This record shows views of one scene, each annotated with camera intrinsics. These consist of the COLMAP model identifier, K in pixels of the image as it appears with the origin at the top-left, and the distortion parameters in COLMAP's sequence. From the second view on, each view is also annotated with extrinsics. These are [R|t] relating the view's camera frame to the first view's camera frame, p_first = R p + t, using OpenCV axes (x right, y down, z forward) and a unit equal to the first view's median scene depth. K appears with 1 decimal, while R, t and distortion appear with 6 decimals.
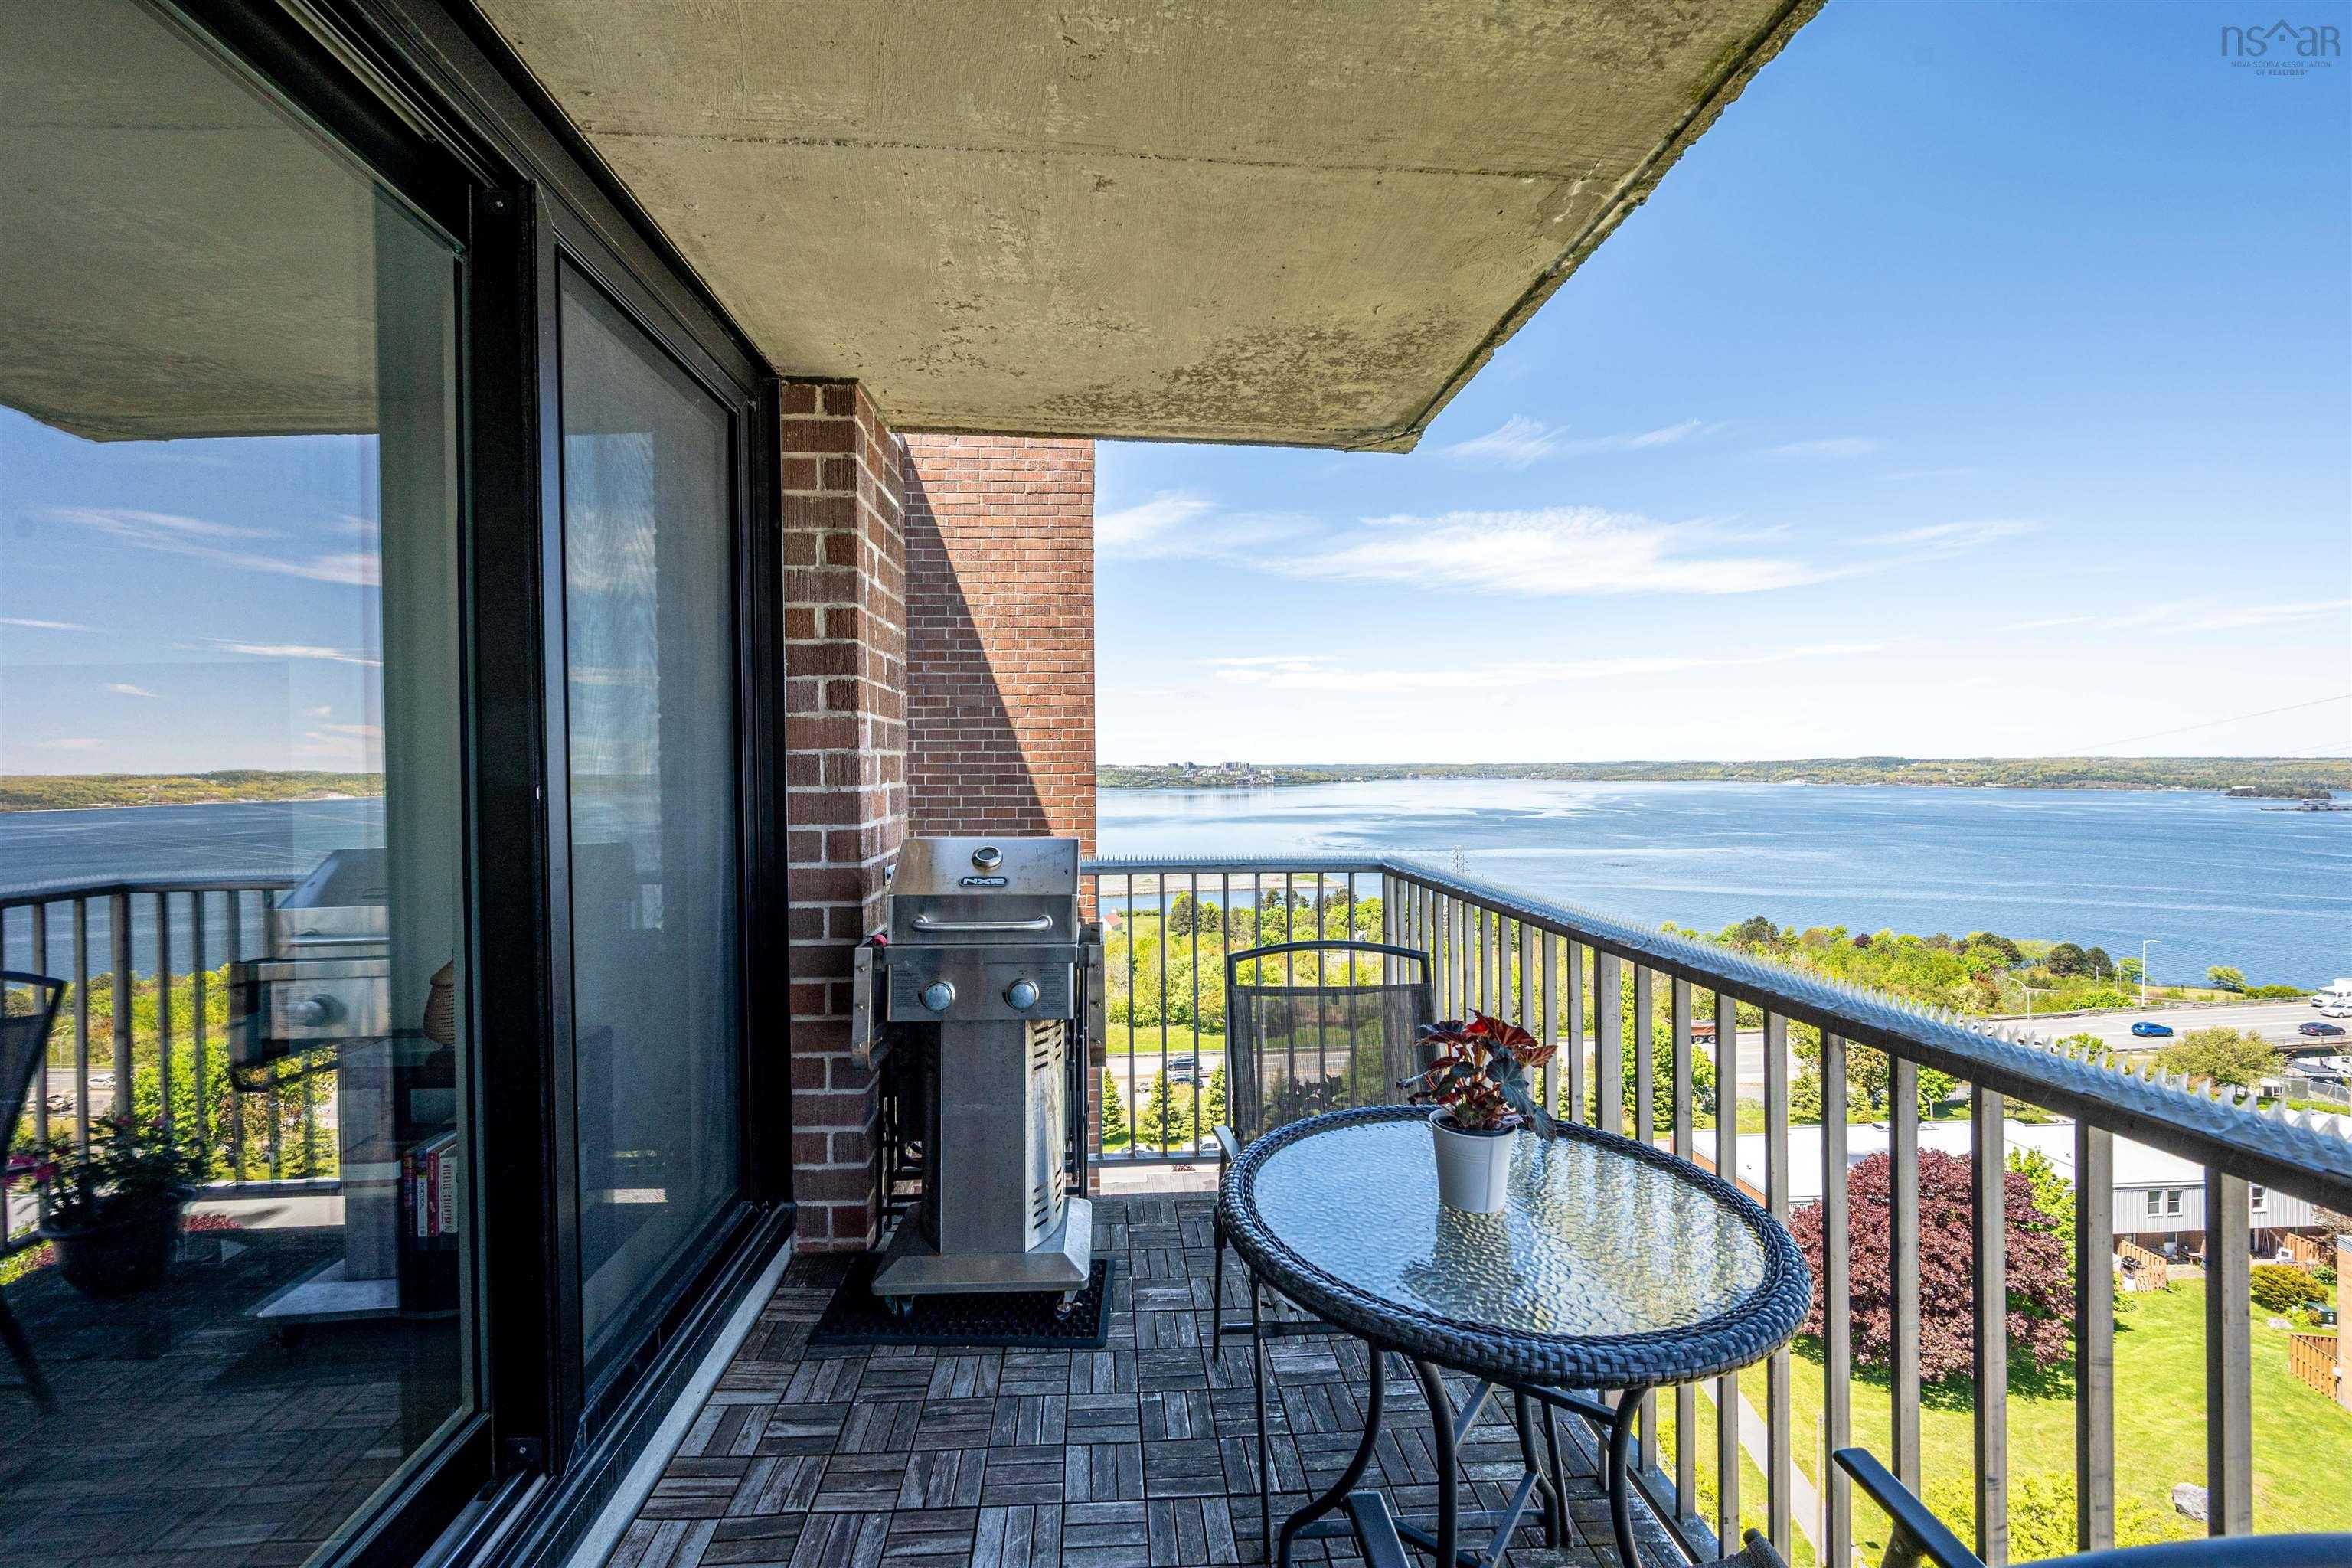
lens RADIAL K [[949.7, 0, 1158.8], [0, 949.7, 785.3], [0, 0, 1]] dist [0.001479, -0.000282]
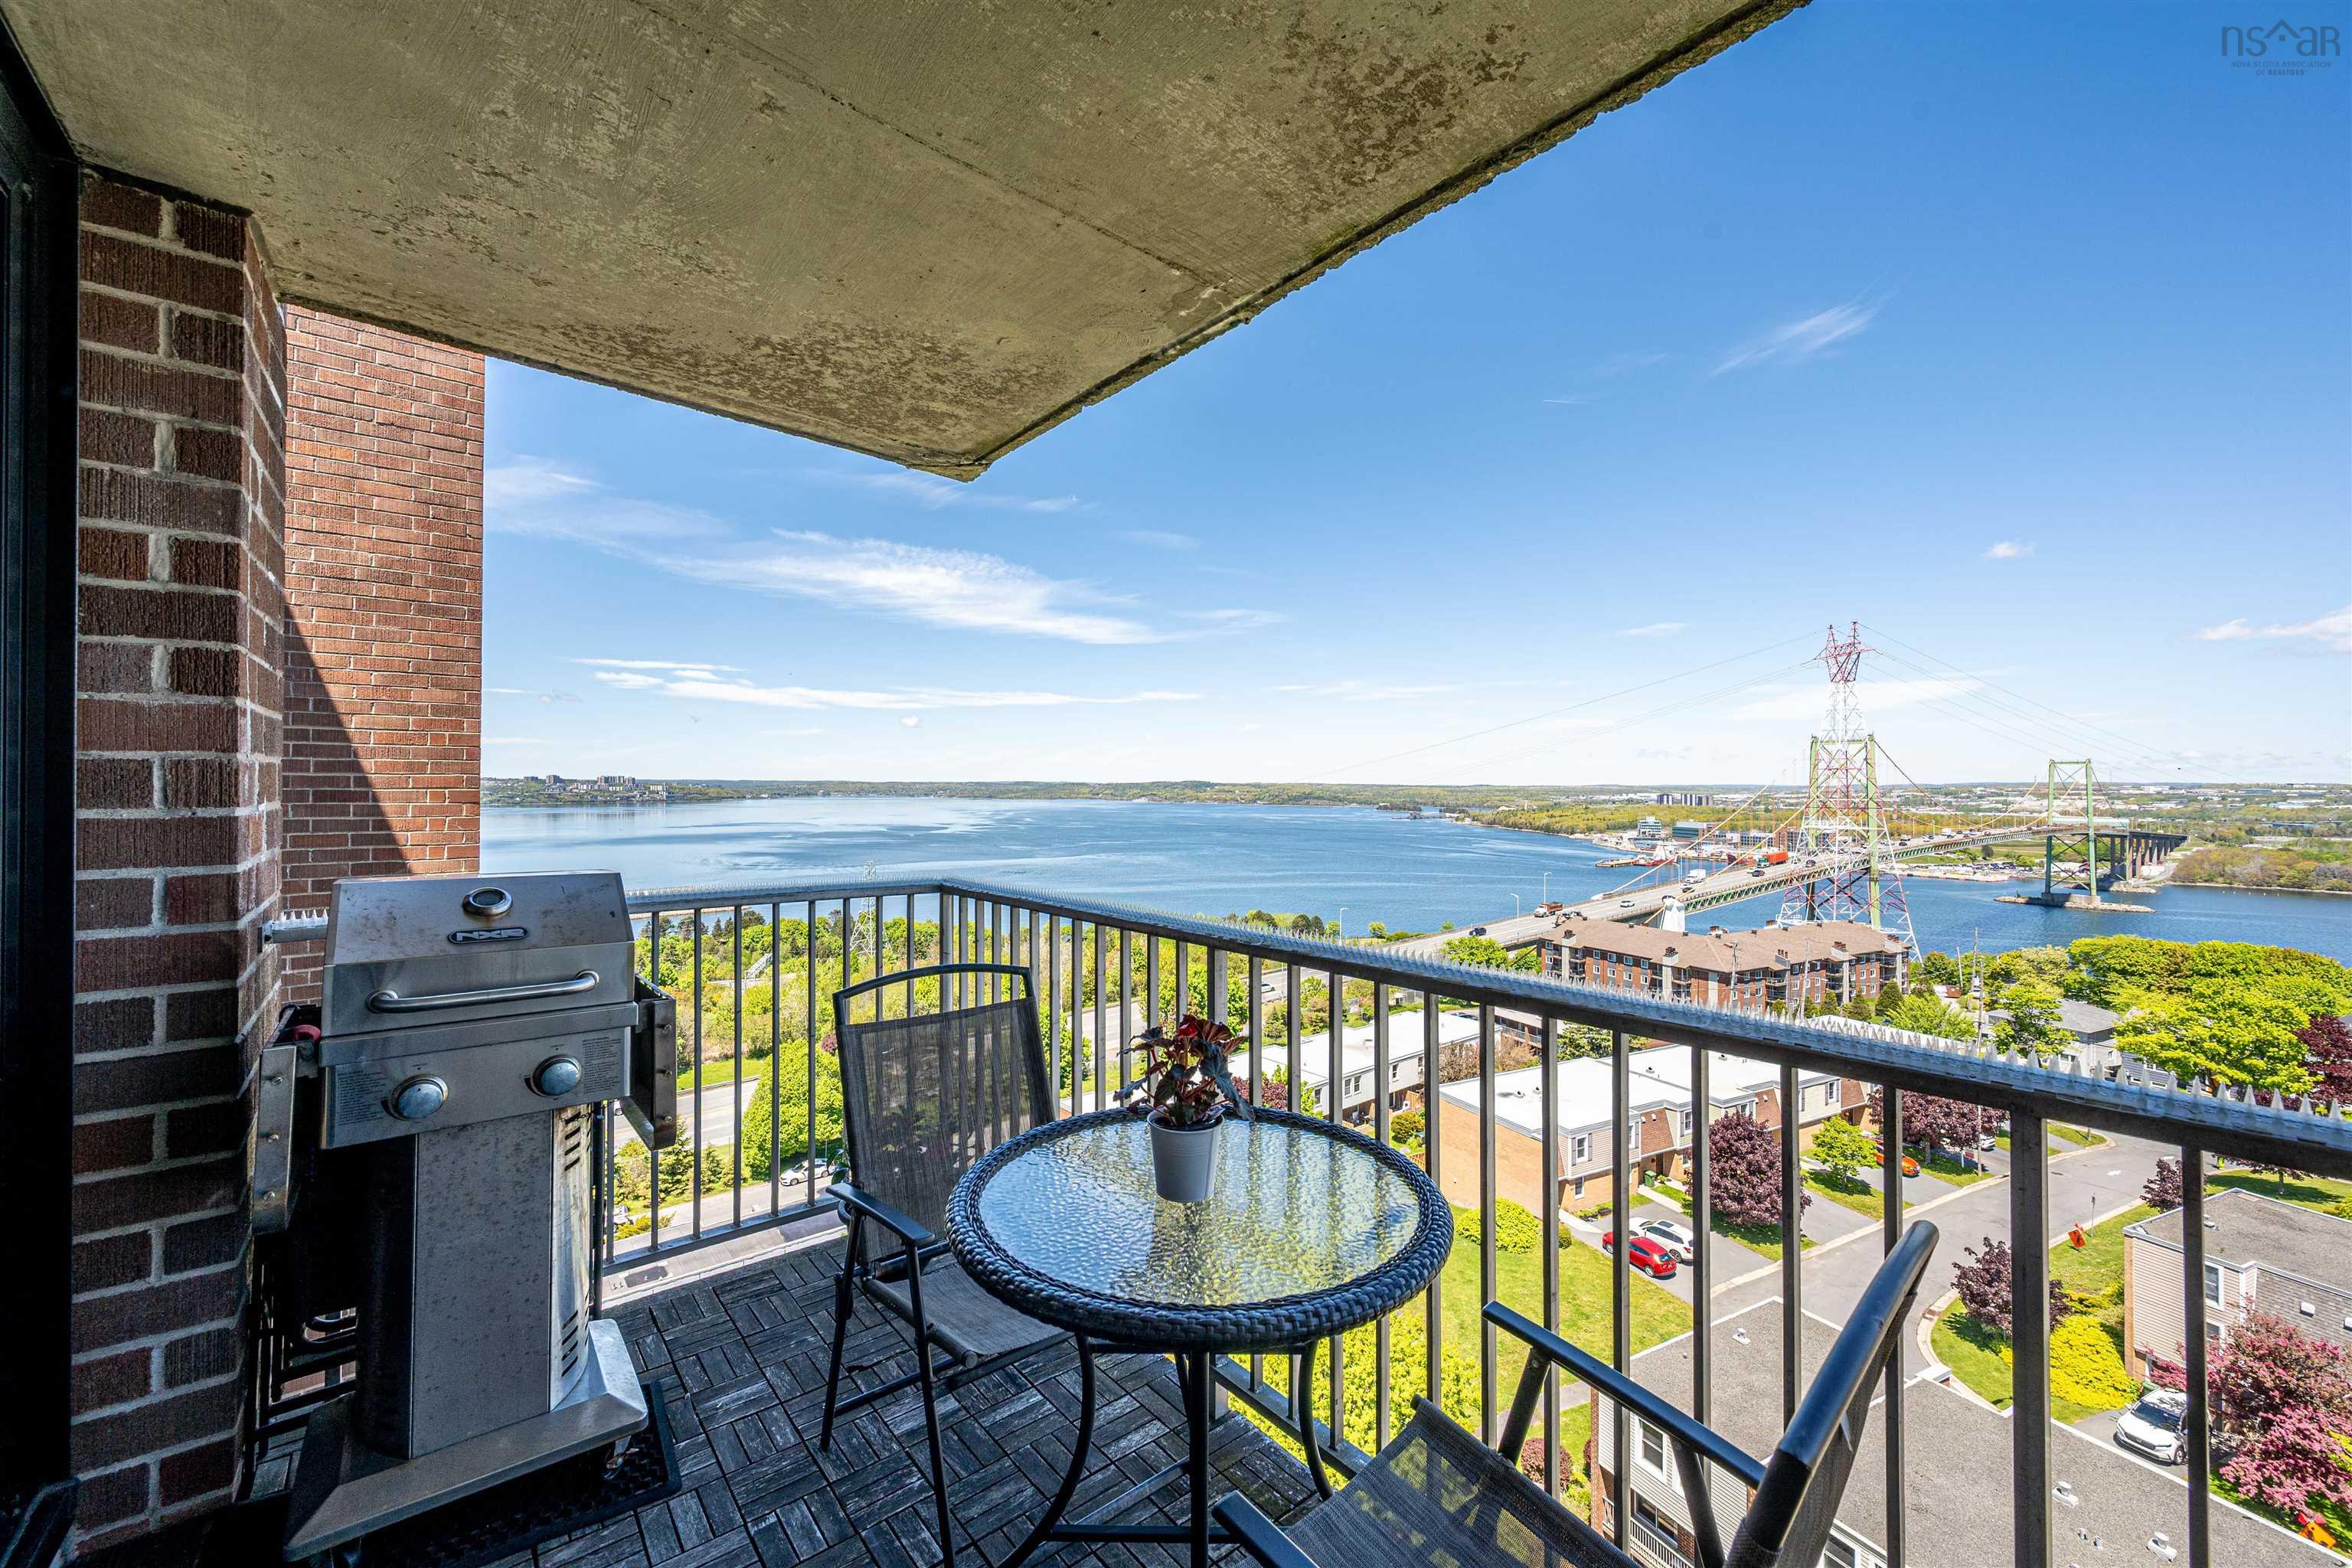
lens RADIAL K [[917.1, 0, 1176.0], [0, 917.1, 784.0], [0, 0, 1]] dist [0.000434, -0.000072]
pose [[0.808657, 0.012102, 0.588156, -0.132709], [-0.000236, 0.999795, -0.020248, -0.002657], [-0.588280, 0.016235, 0.808494, 0.068174]]
